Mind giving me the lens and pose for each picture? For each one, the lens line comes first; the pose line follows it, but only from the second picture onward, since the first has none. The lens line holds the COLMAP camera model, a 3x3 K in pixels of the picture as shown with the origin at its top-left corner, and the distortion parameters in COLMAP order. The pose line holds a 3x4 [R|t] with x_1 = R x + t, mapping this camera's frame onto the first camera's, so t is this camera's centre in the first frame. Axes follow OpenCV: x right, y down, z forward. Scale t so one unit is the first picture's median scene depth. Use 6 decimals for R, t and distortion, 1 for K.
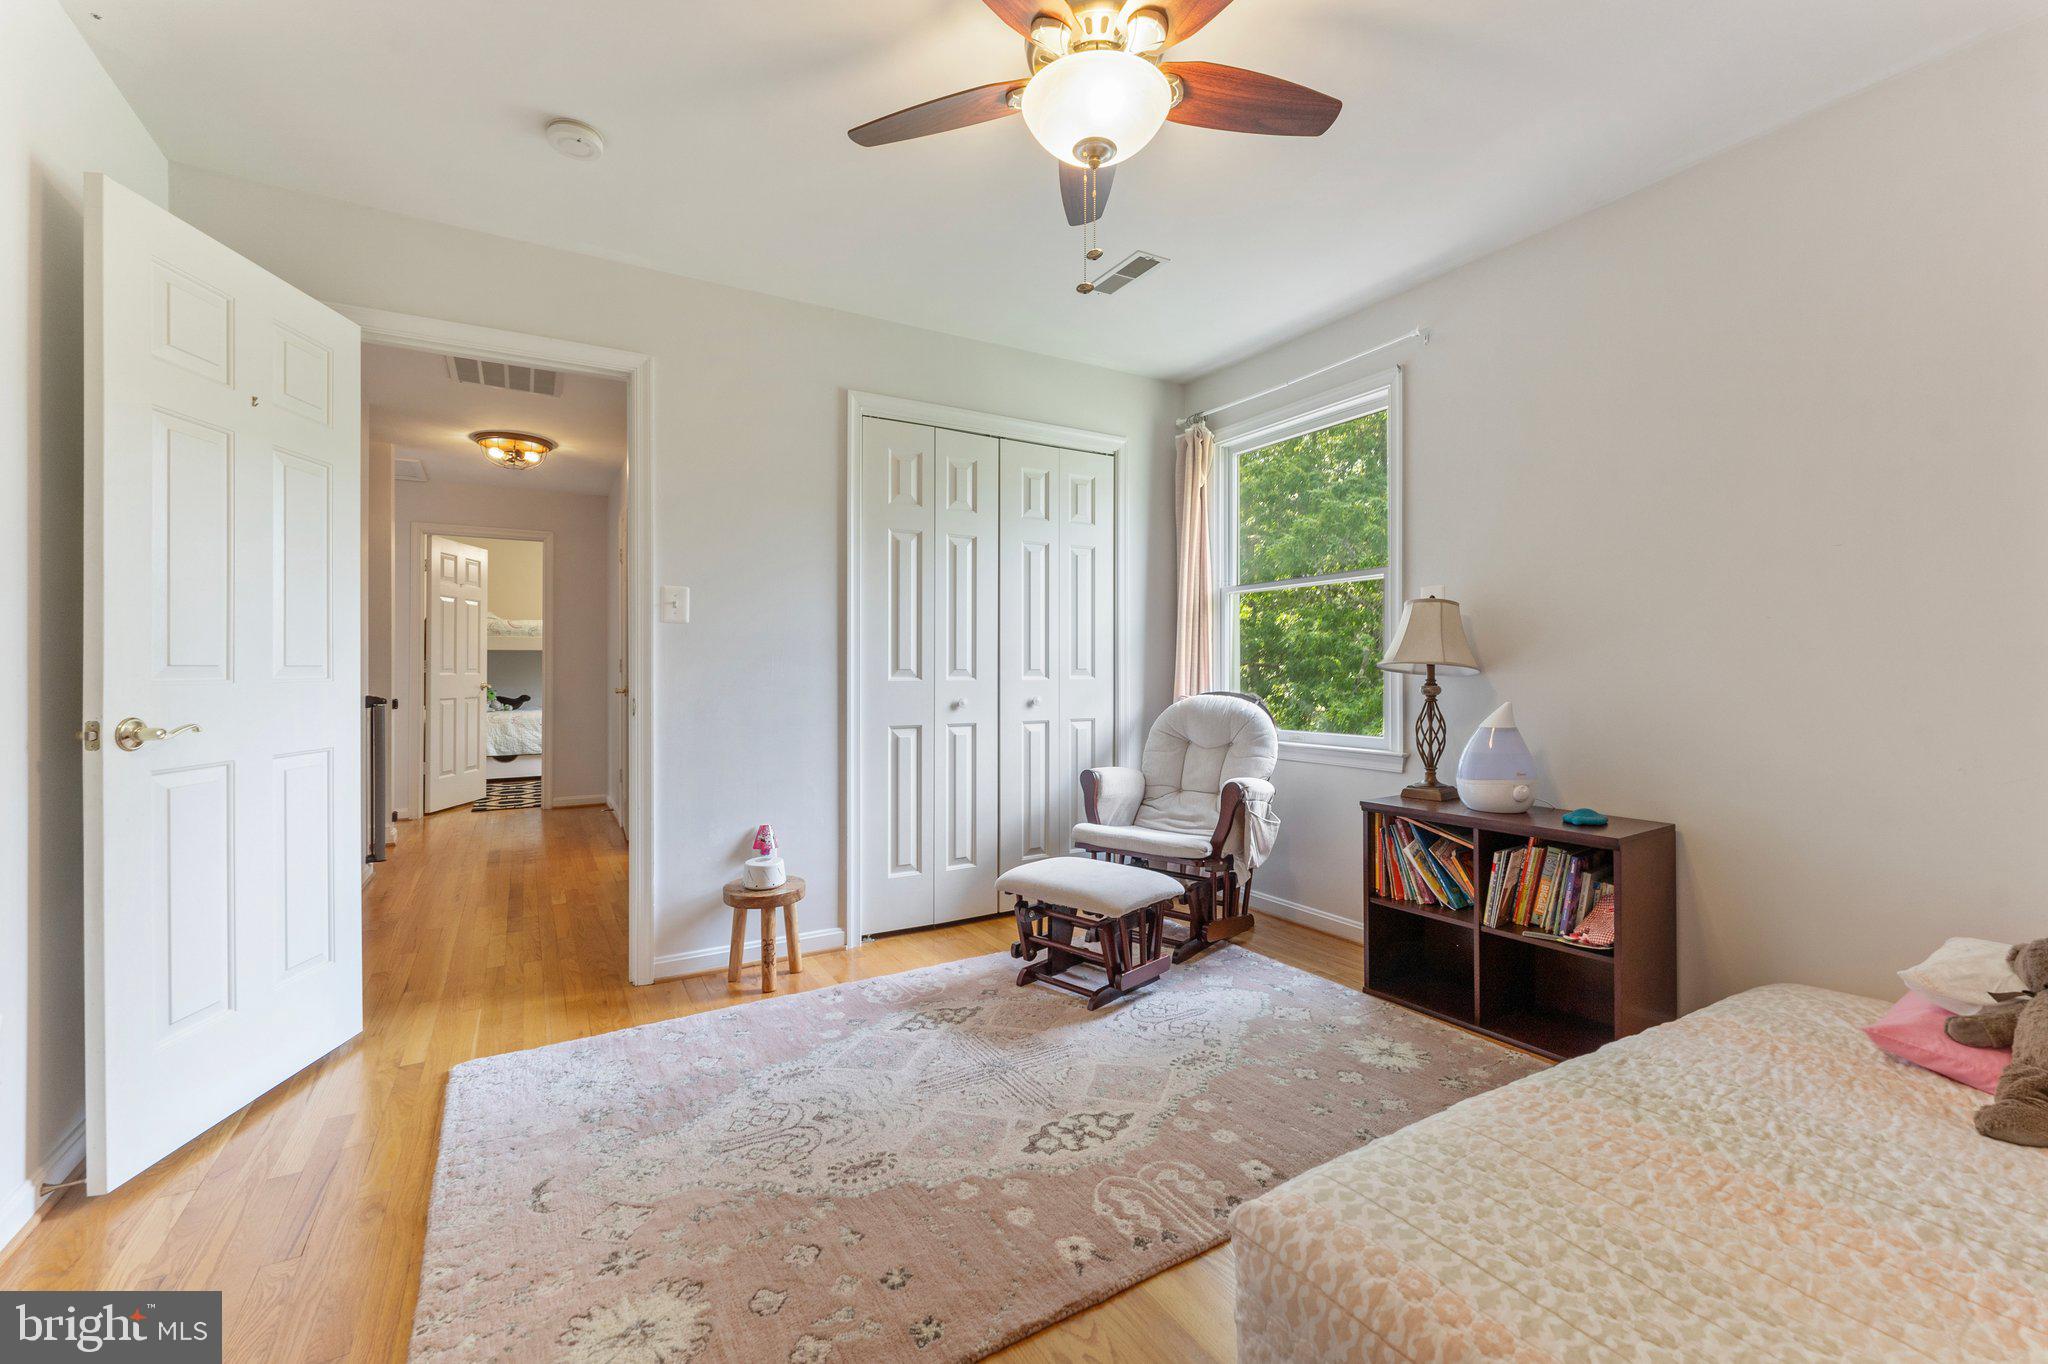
lens RADIAL K [[835.1, 0, 1024.2], [0, 835.1, 662.6], [0, 0, 1]] dist [0.000318, 0.000021]
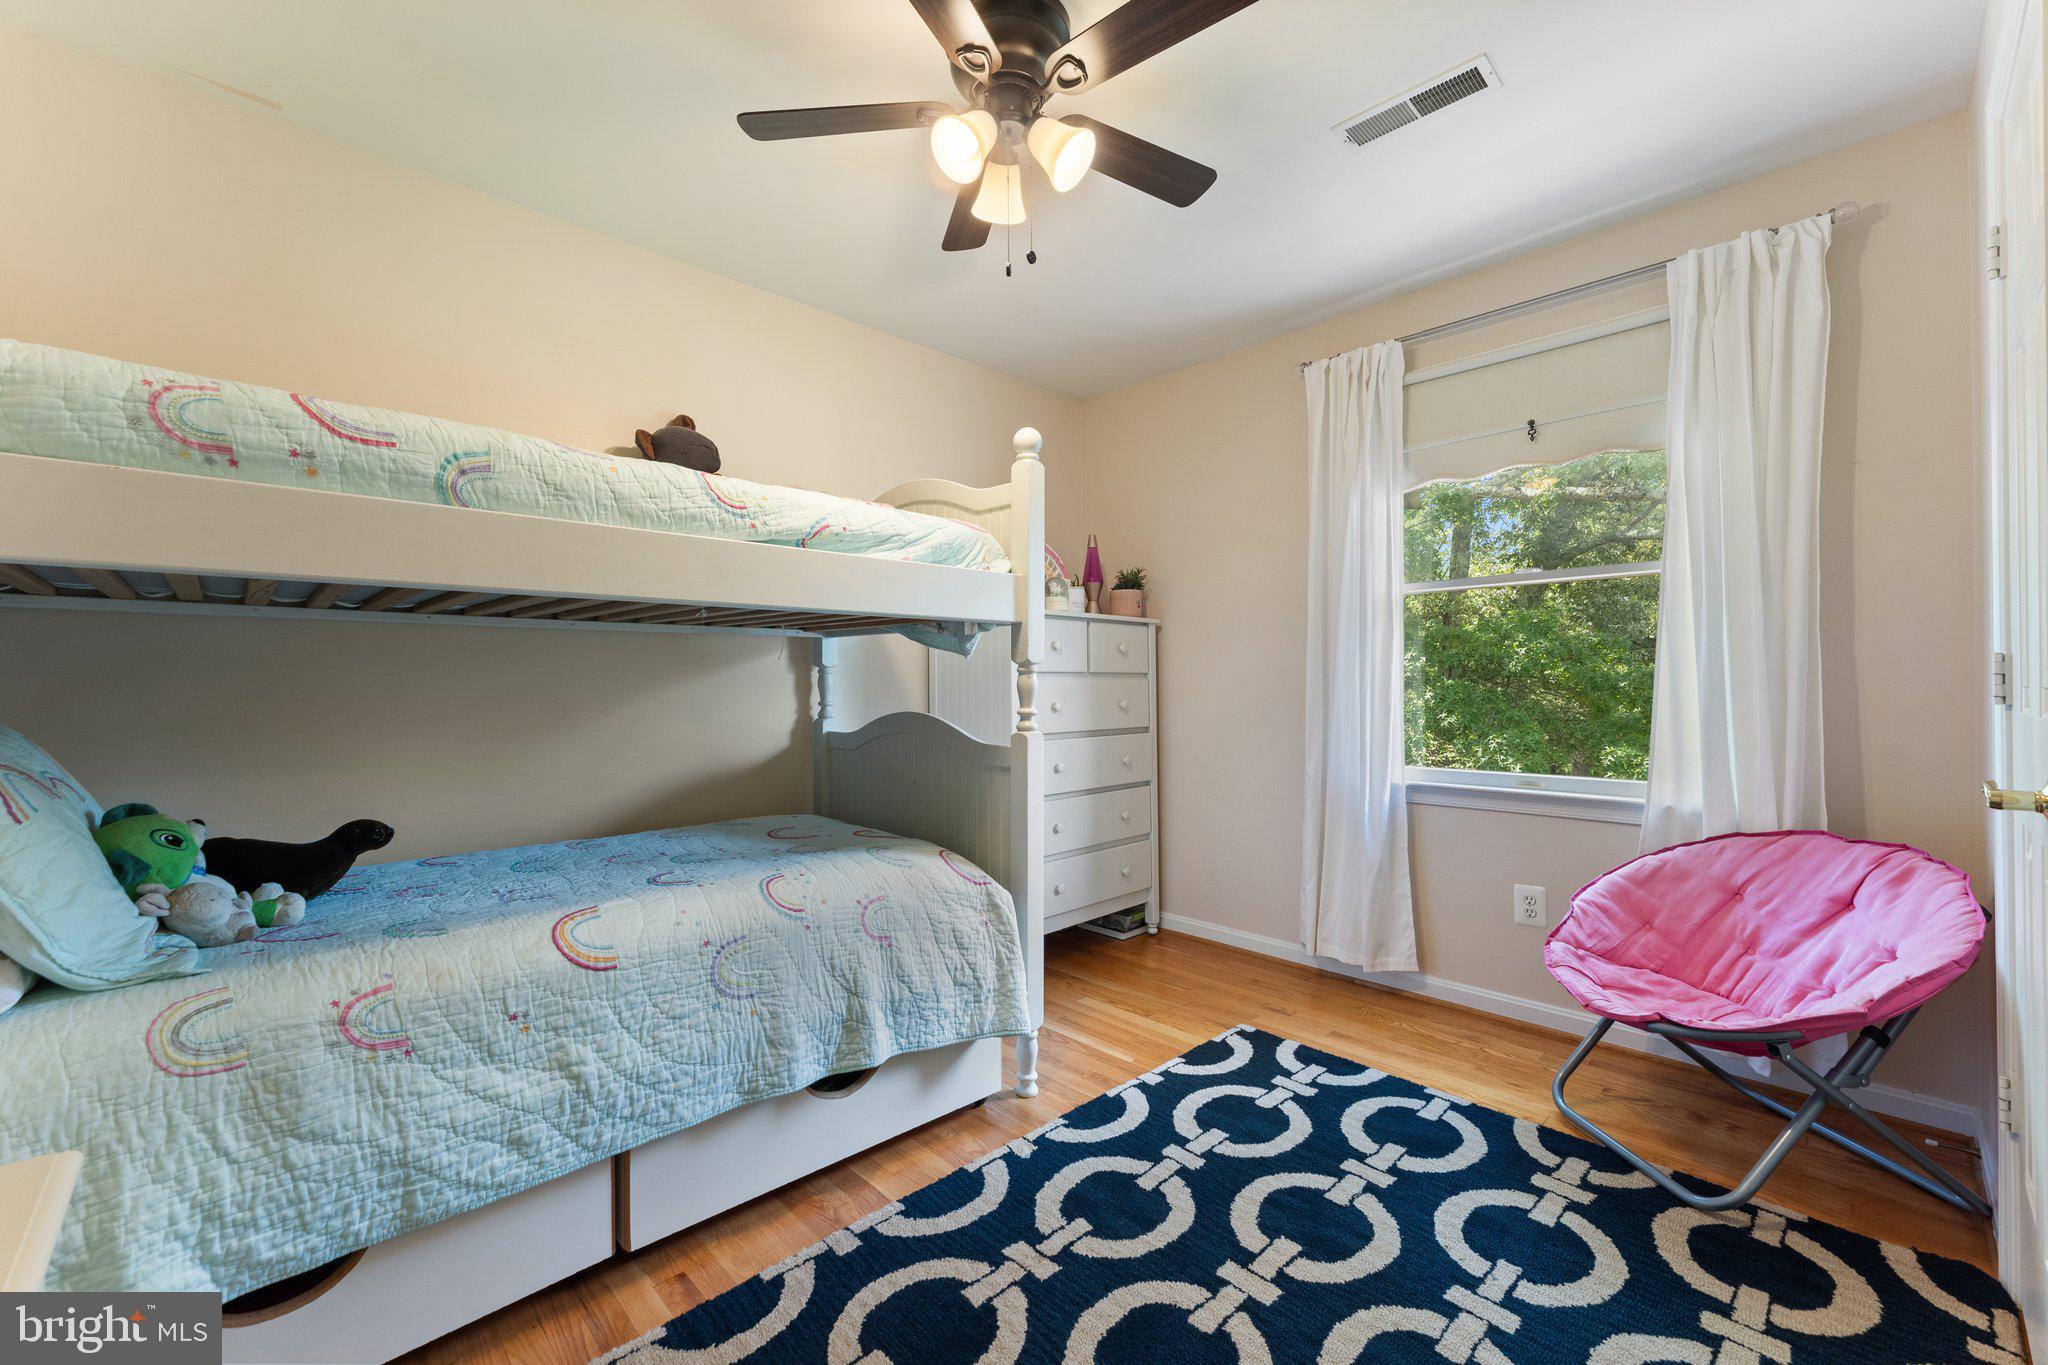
lens RADIAL K [[823.5, 0, 1024.0], [0, 823.5, 682.5], [0, 0, 1]] dist [-0.000801, -0.000131]
pose [[0.971082, -0.001029, 0.238743, -0.510288], [0.002748, 0.999973, -0.006868, 0.006913], [-0.238729, 0.007326, 0.971059, 0.798011]]
